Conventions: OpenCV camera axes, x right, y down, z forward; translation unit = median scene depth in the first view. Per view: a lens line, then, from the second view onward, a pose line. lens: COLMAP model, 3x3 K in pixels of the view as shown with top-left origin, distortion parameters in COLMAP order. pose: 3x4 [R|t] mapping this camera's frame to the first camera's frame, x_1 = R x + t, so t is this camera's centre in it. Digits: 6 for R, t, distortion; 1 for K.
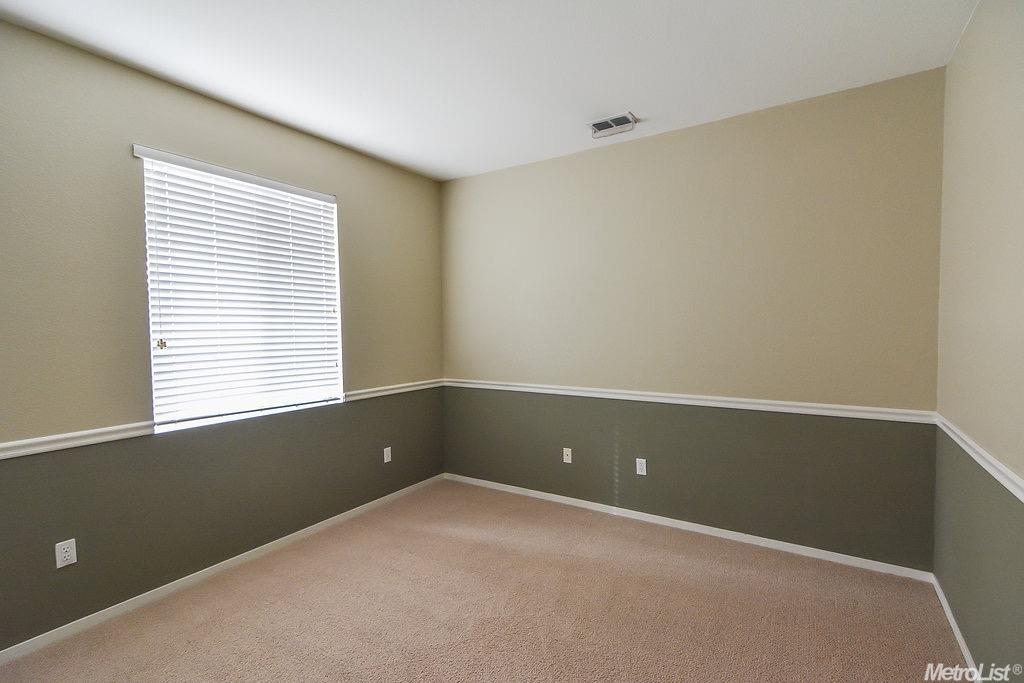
lens RADIAL K [[484.3, 0, 507.5], [0, 484.3, 345.4], [0, 0, 1]] dist [0.033607, -0.015710]
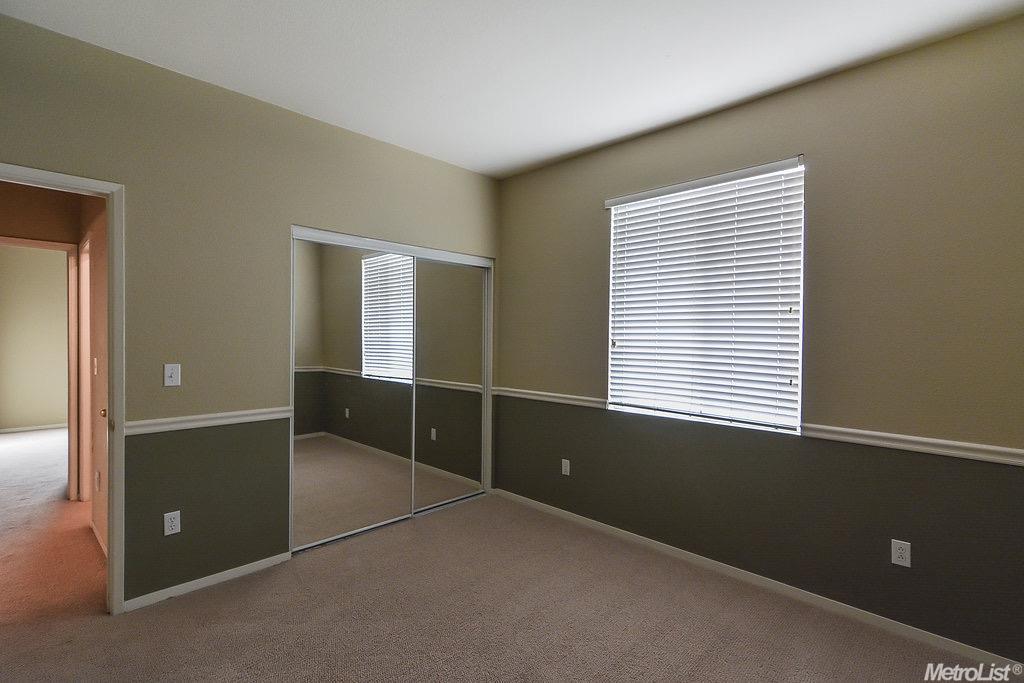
lens RADIAL K [[484.3, 0, 507.5], [0, 484.3, 345.4], [0, 0, 1]] dist [0.033607, -0.015710]
pose [[-0.205455, 0.034928, -0.978043, 0.584780], [-0.040118, 0.998222, 0.044076, -0.041155], [0.977844, 0.048293, -0.203688, 0.903276]]
